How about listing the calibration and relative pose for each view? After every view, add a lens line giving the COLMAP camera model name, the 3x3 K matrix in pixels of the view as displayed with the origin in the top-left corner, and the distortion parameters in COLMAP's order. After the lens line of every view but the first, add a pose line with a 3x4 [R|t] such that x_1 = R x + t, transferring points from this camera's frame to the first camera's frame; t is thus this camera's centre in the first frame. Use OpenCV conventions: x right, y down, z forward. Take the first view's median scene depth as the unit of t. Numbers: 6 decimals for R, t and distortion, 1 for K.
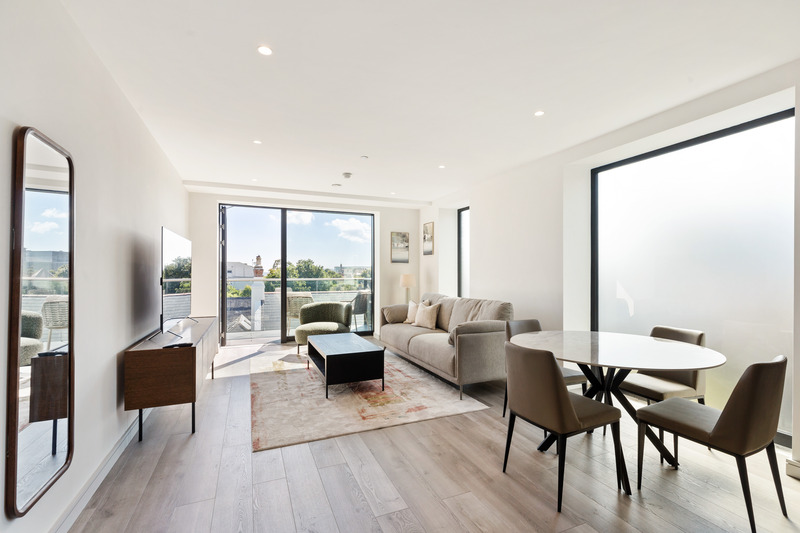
lens RADIAL K [[360.0, 0, 401.8], [0, 360.0, 272.6], [0, 0, 1]] dist [0.005387, 0.000468]
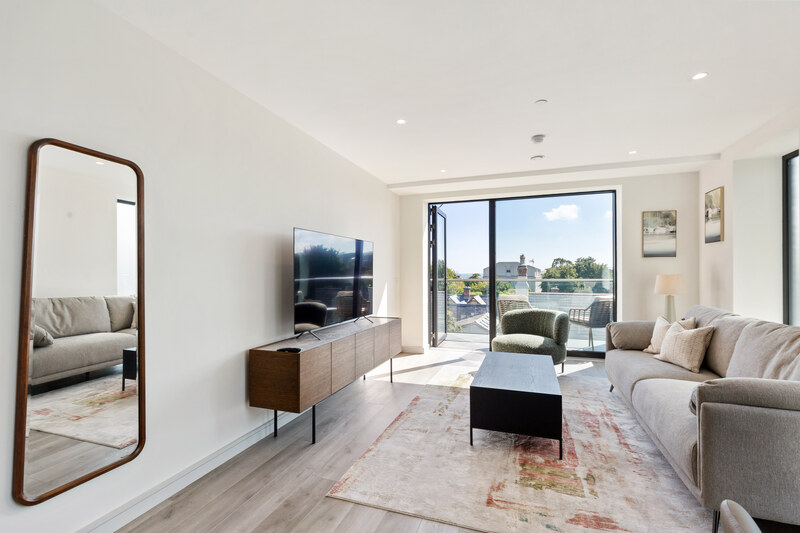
lens RADIAL K [[360.0, 0, 401.8], [0, 360.0, 272.6], [0, 0, 1]] dist [0.005387, 0.000468]
pose [[0.738337, -0.002999, -0.674425, 0.124065], [0.004148, 0.999991, 0.000093, -0.000578], [0.674419, -0.002866, 0.738343, 0.251640]]
